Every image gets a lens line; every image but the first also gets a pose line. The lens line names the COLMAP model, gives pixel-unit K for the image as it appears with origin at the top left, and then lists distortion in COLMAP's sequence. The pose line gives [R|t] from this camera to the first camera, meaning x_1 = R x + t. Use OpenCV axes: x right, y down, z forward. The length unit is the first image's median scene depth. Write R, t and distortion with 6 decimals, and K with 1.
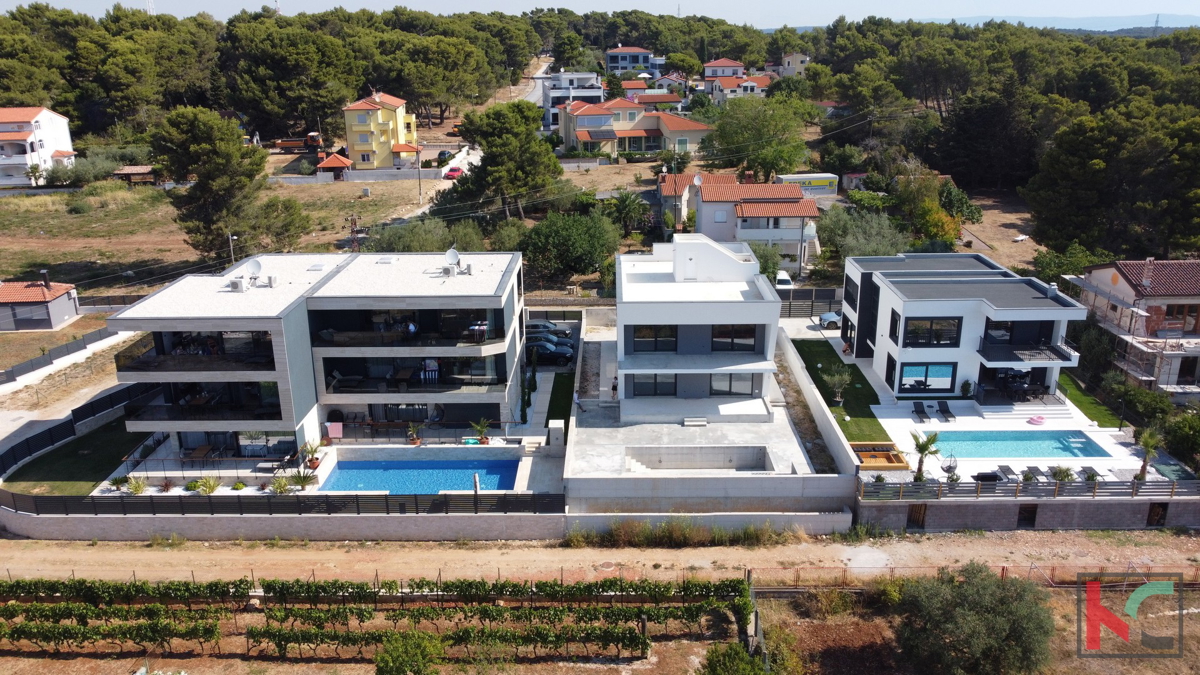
lens RADIAL K [[900.8, 0, 600.0], [0, 900.8, 337.5], [0, 0, 1]] dist [0.004149, -0.005792]
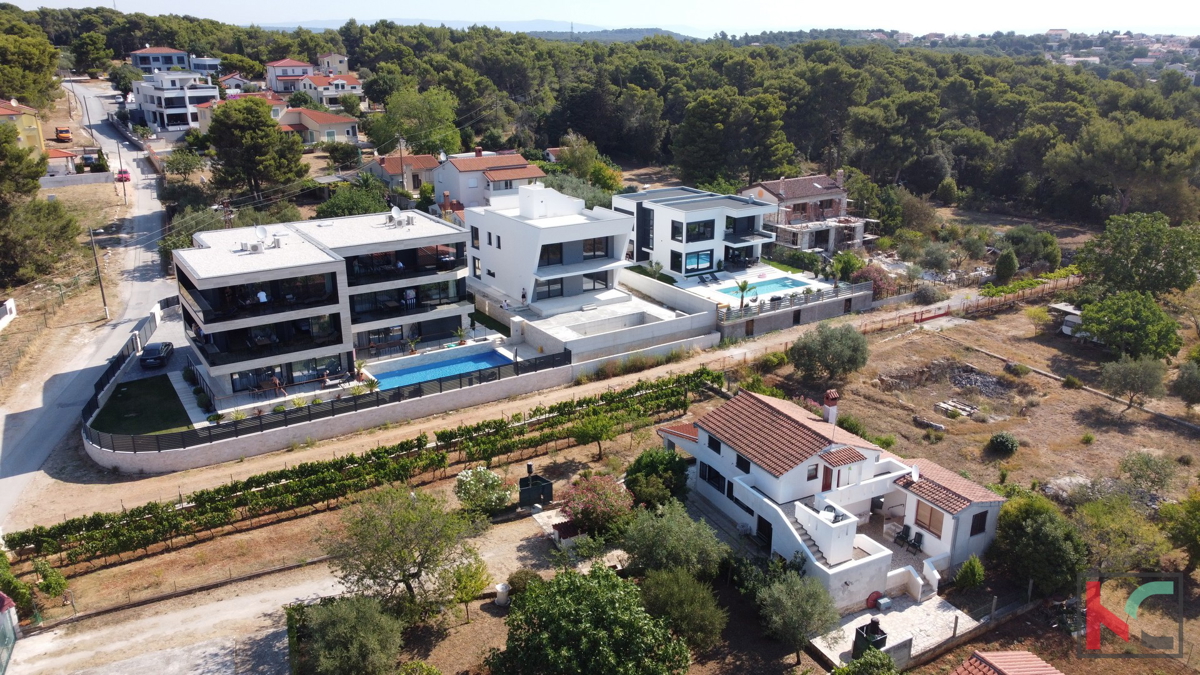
lens RADIAL K [[896.1, 0, 600.0], [0, 896.1, 337.5], [0, 0, 1]] dist [-0.010115, -0.001404]
pose [[0.834230, -0.165471, 0.526003, -0.627699], [0.164461, 0.985162, 0.049083, 0.071406], [-0.526320, 0.045560, 0.849065, -0.227958]]
